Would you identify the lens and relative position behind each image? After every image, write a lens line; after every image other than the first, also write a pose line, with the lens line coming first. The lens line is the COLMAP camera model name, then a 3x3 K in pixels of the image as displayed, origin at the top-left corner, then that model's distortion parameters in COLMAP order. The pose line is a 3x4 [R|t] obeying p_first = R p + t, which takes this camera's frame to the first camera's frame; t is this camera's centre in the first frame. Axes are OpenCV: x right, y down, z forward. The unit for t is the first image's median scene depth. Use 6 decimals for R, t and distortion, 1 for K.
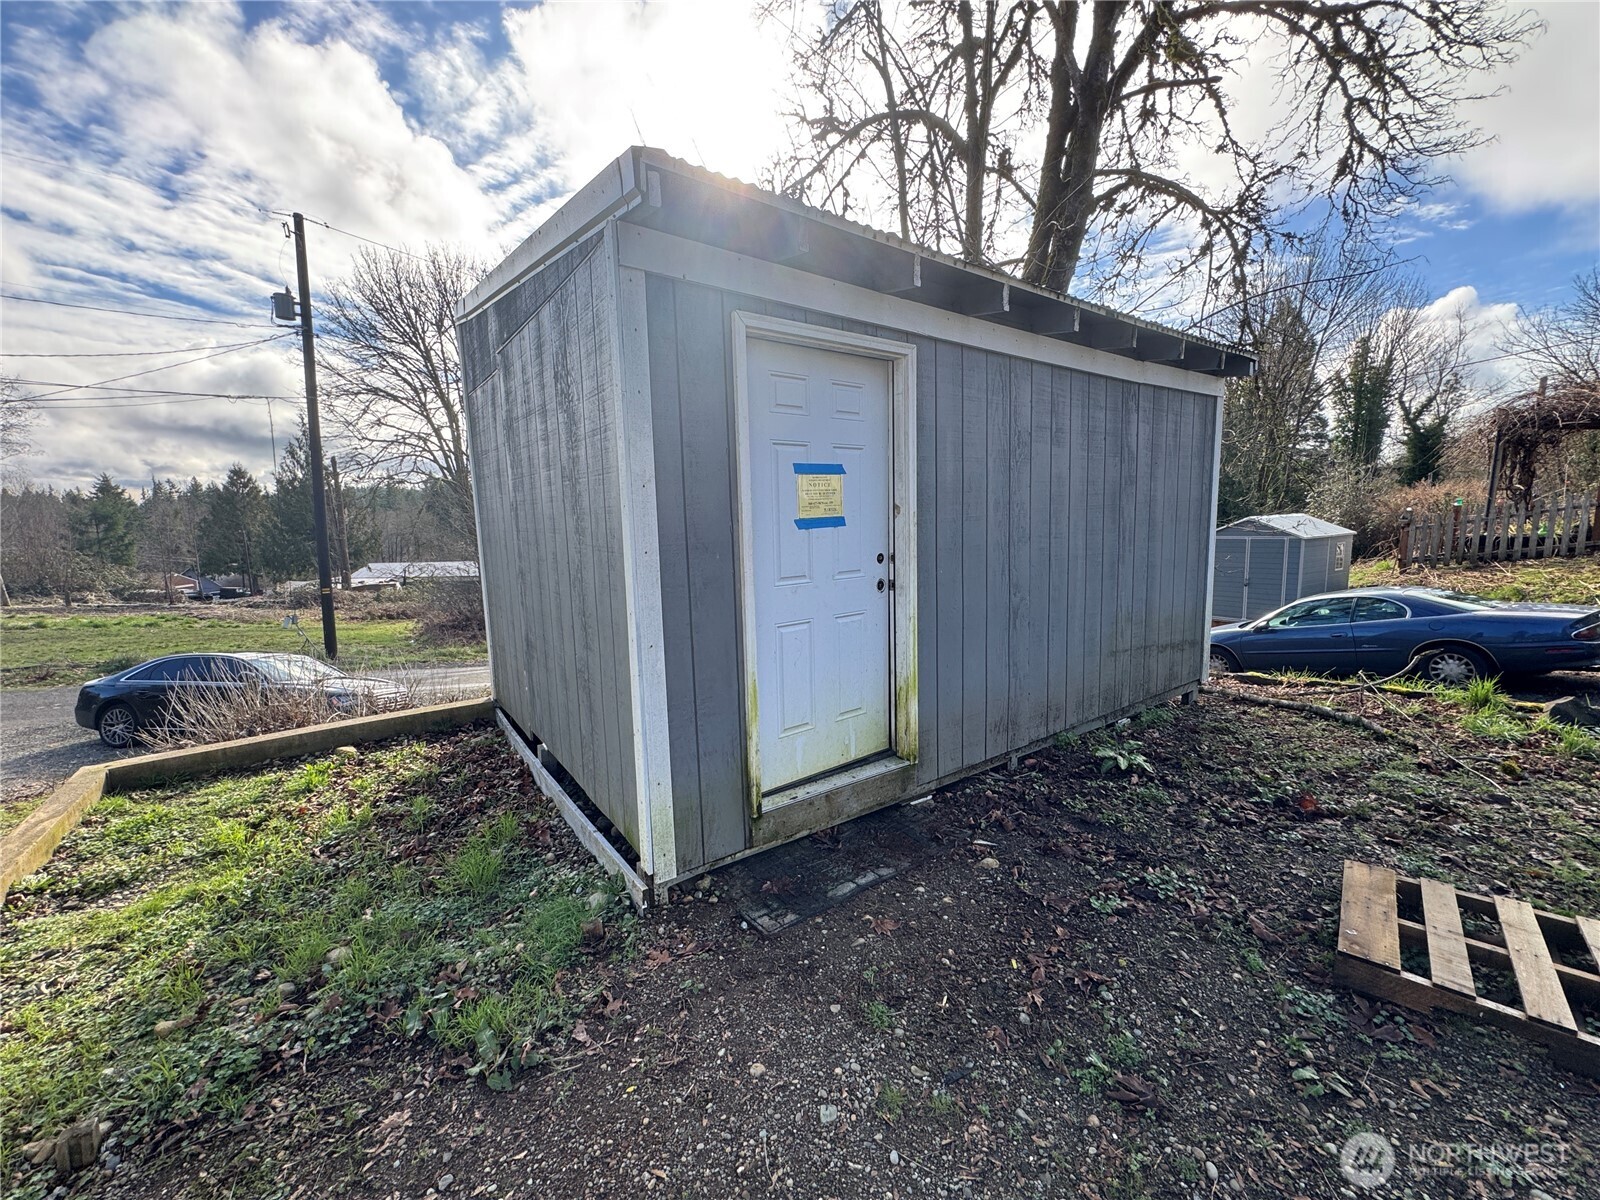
lens RADIAL K [[623.8, 0, 800.0], [0, 623.8, 600.0], [0, 0, 1]] dist [-0.008373, -0.000085]
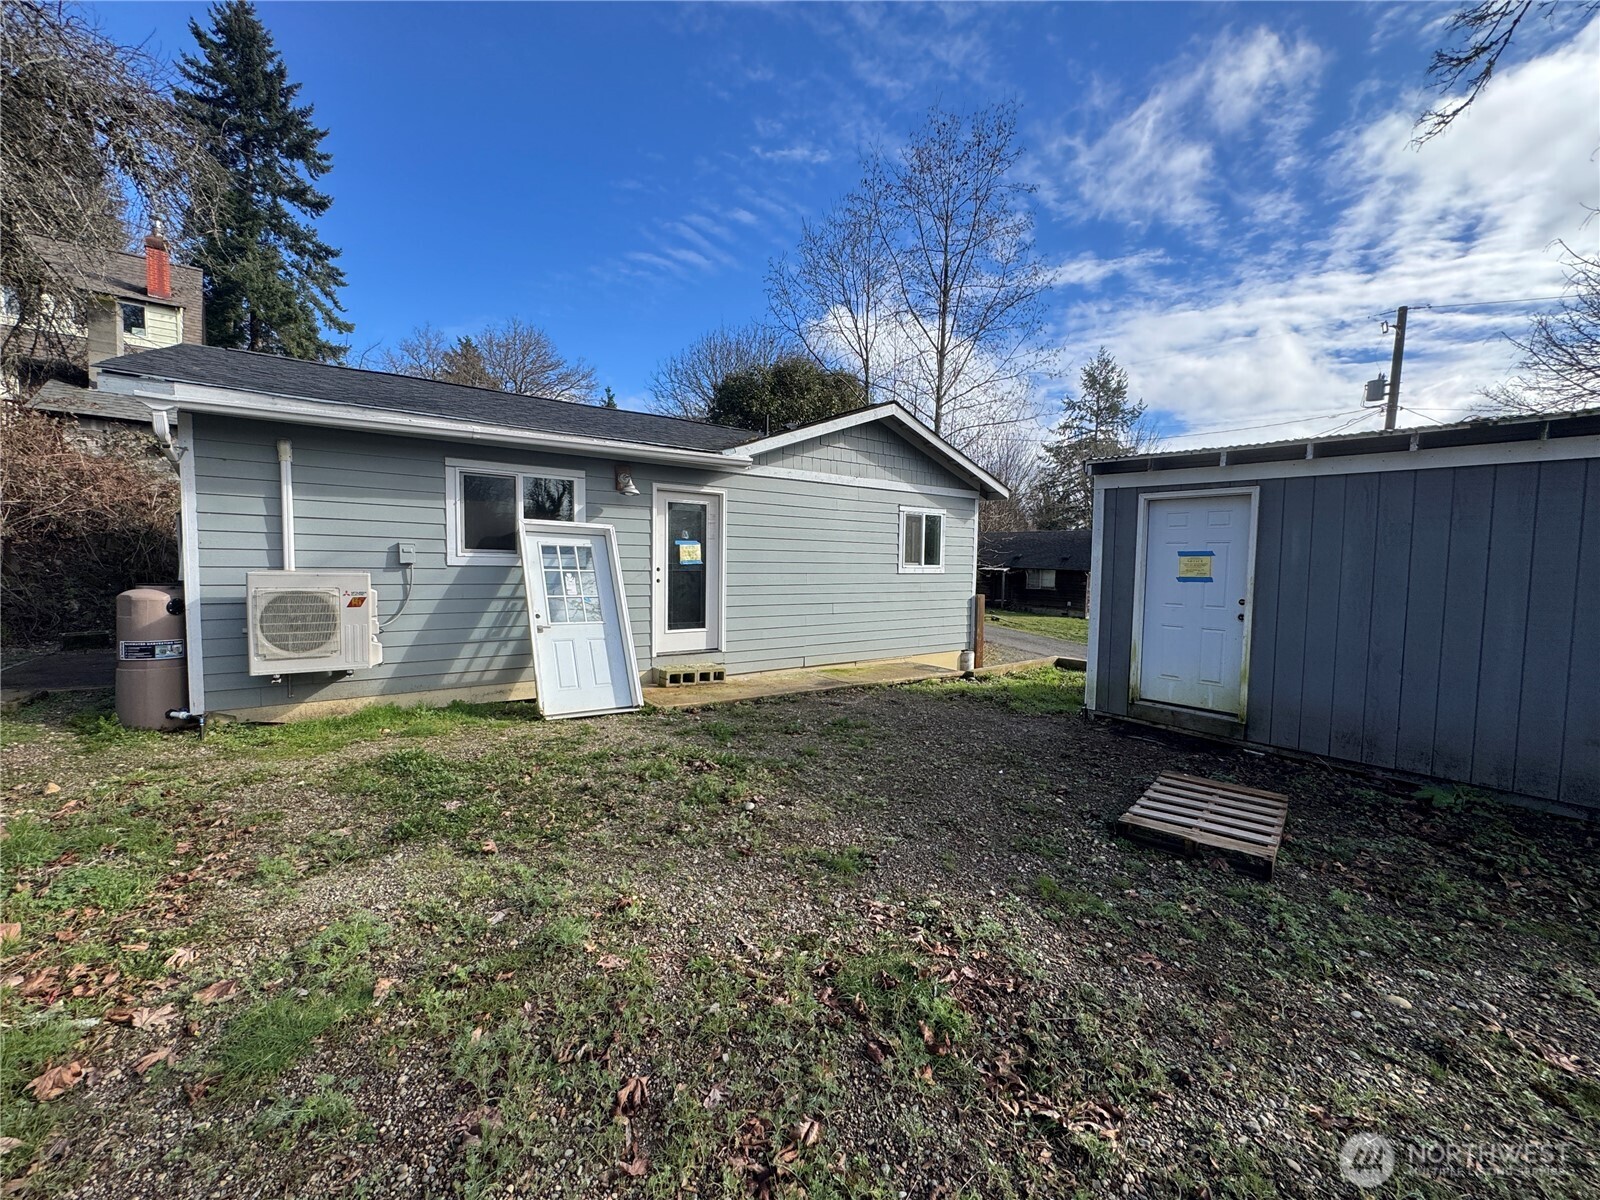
lens RADIAL K [[620.8, 0, 794.9], [0, 620.8, 594.3], [0, 0, 1]] dist [-0.001130, 0.000045]
pose [[0.039388, 0.091017, -0.995070, 1.962435], [-0.148485, 0.985320, 0.084248, -0.051731], [0.988130, 0.144434, 0.052324, -0.387130]]
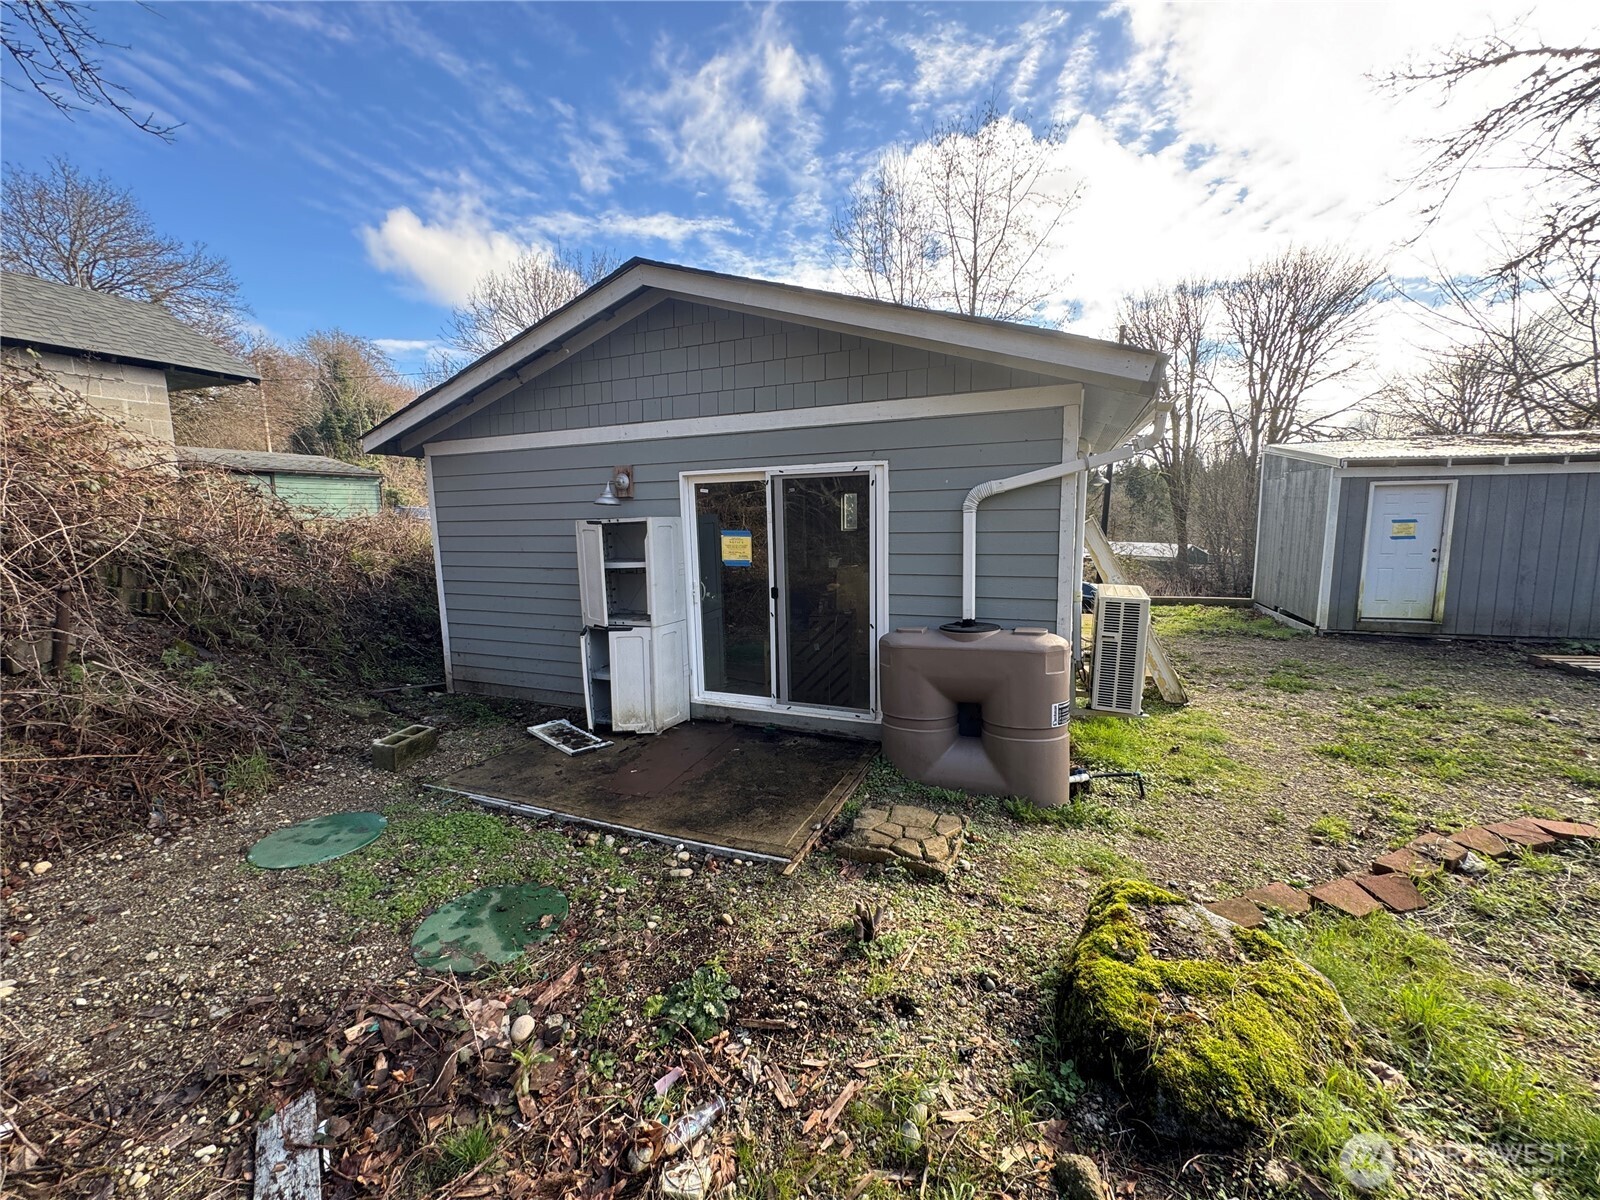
lens RADIAL K [[630.4, 0, 805.8], [0, 630.4, 597.3], [0, 0, 1]] dist [-0.001895, 0.000575]
pose [[0.555088, 0.128433, -0.821816, 1.000921], [-0.108763, 0.990732, 0.081369, 0.243241], [0.824650, 0.044216, 0.563913, -3.250047]]
